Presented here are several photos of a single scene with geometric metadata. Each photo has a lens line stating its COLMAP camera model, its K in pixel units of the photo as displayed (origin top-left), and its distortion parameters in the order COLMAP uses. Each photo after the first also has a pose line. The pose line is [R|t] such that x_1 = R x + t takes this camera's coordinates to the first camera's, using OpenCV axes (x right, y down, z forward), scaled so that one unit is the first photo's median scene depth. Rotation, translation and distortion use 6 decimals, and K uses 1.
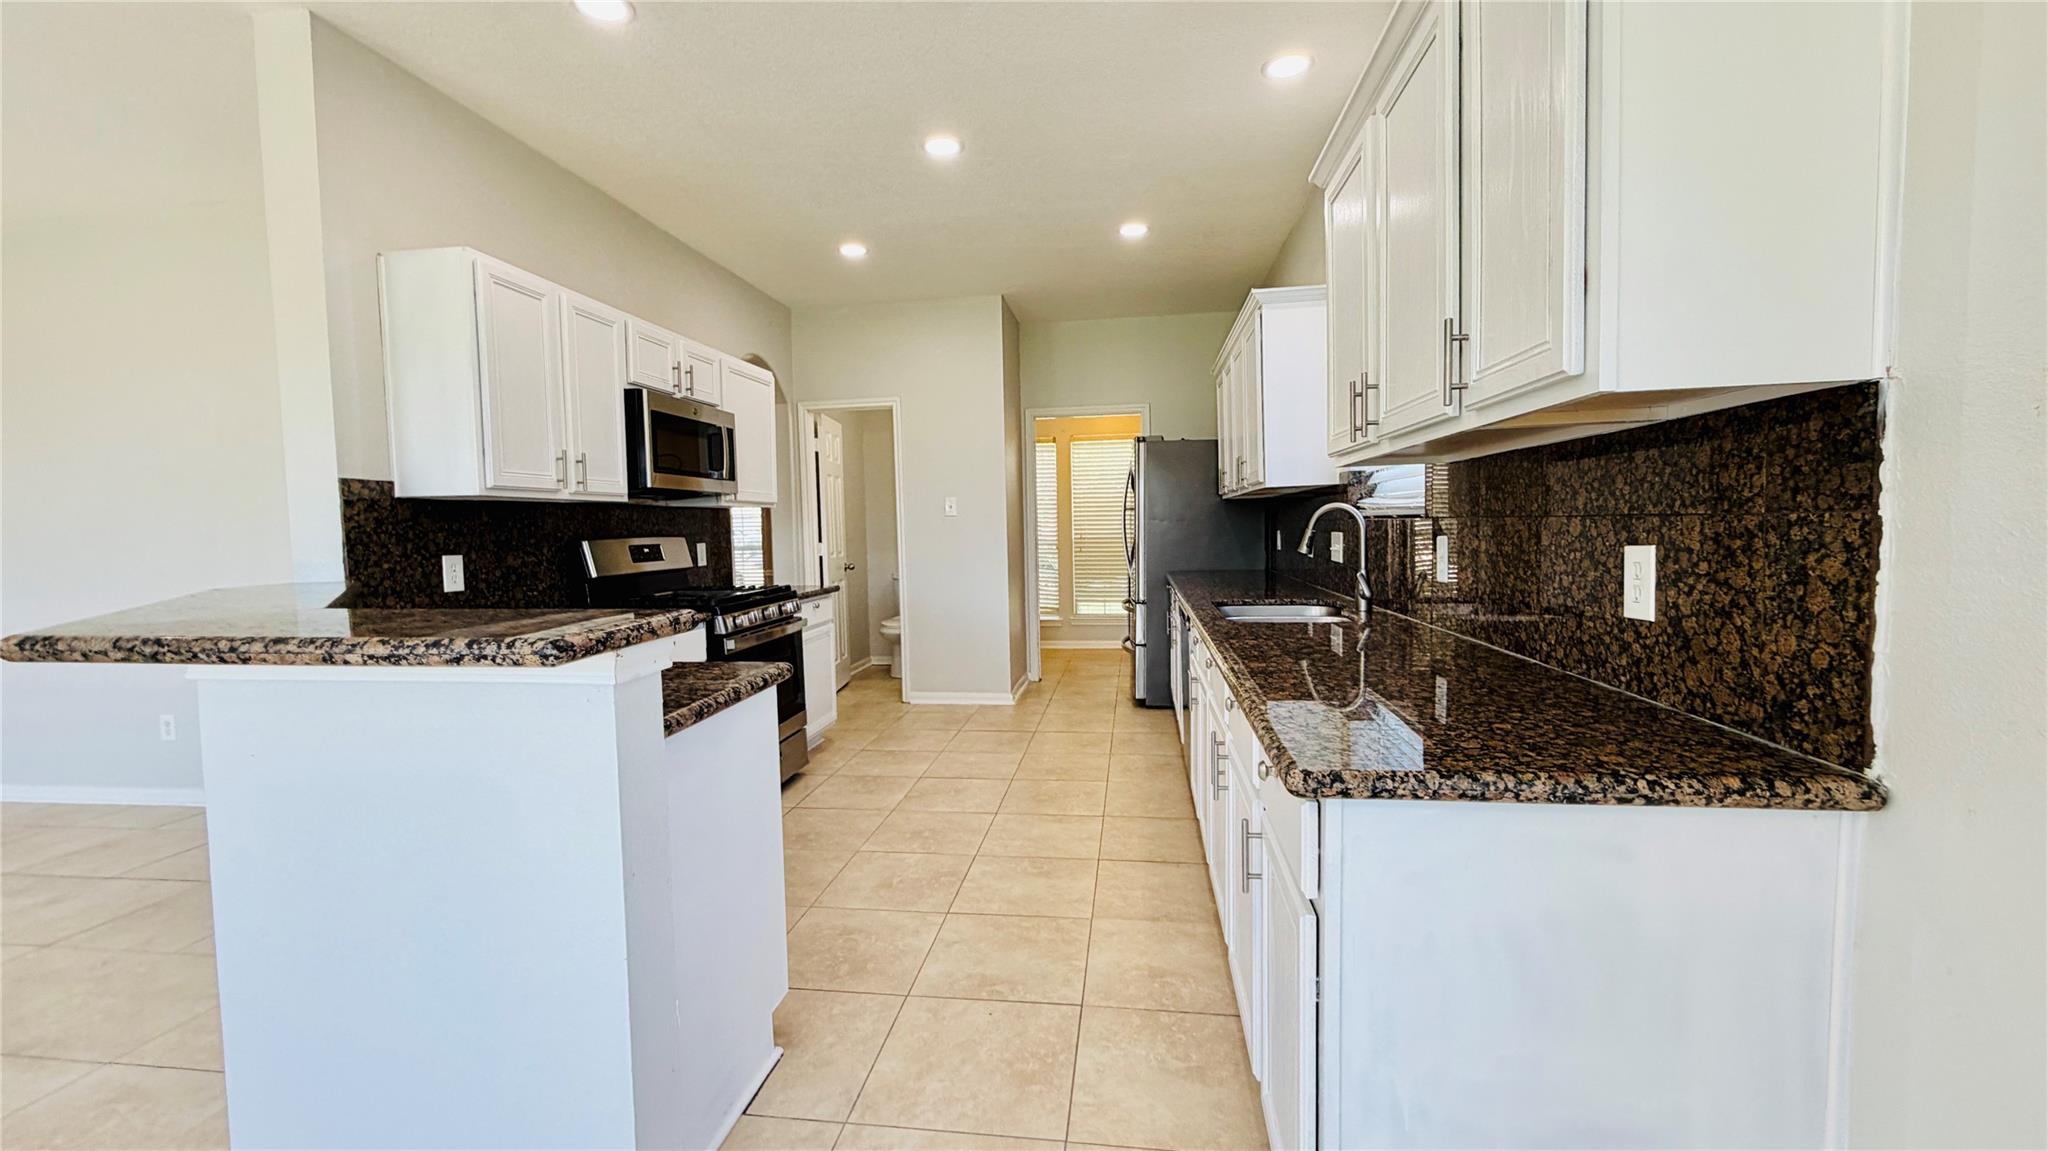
lens RADIAL K [[812.9, 0, 1017.4], [0, 812.9, 573.9], [0, 0, 1]] dist [-0.000302, 0.000644]
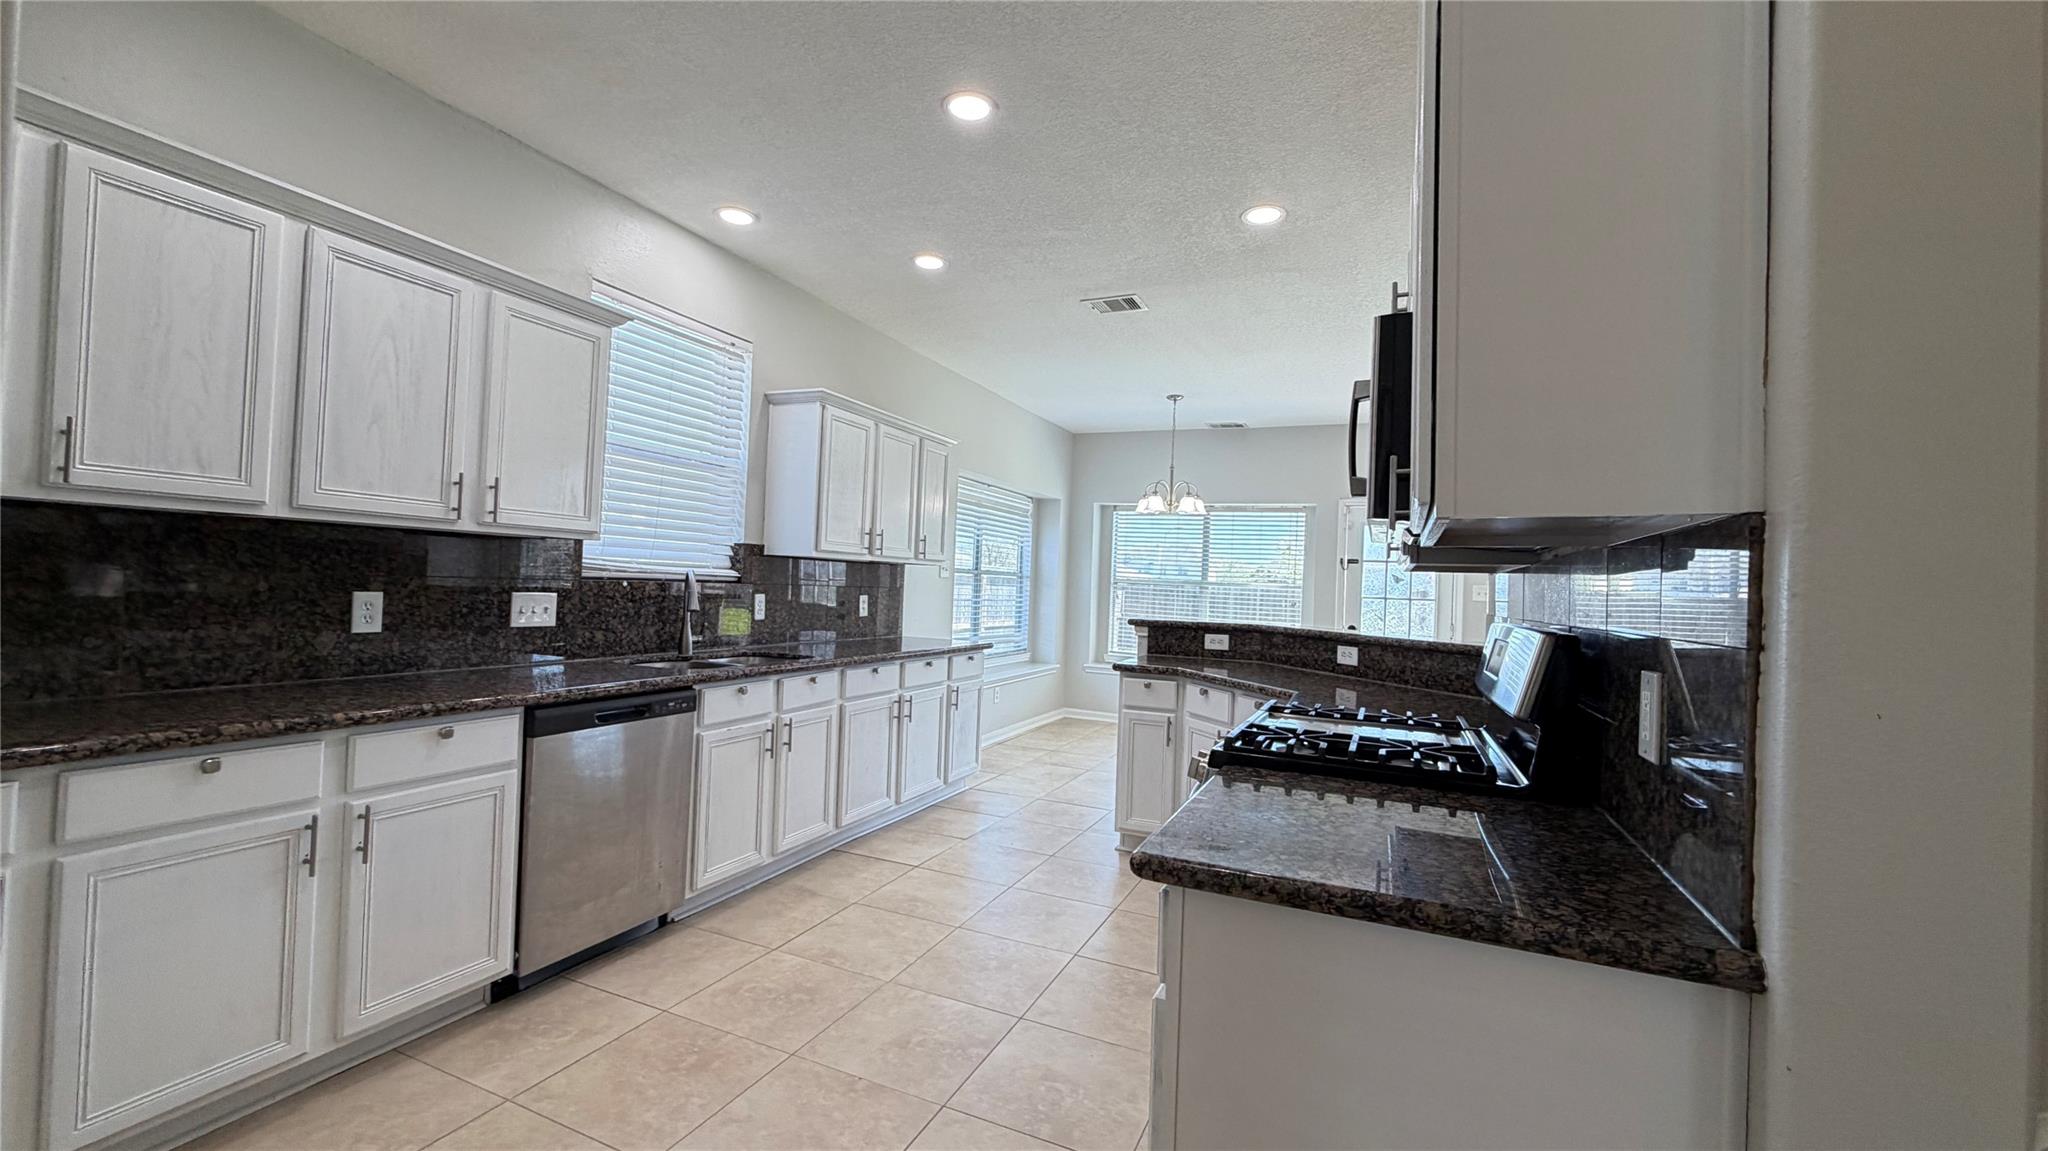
lens RADIAL K [[812.9, 0, 1025.0], [0, 812.9, 574.5], [0, 0, 1]] dist [-0.000302, 0.000644]
pose [[-0.962574, -0.010471, 0.270817, -0.930946], [0.000472, 0.999187, 0.040314, -0.282184], [-0.271019, 0.038933, -0.961786, 4.546249]]
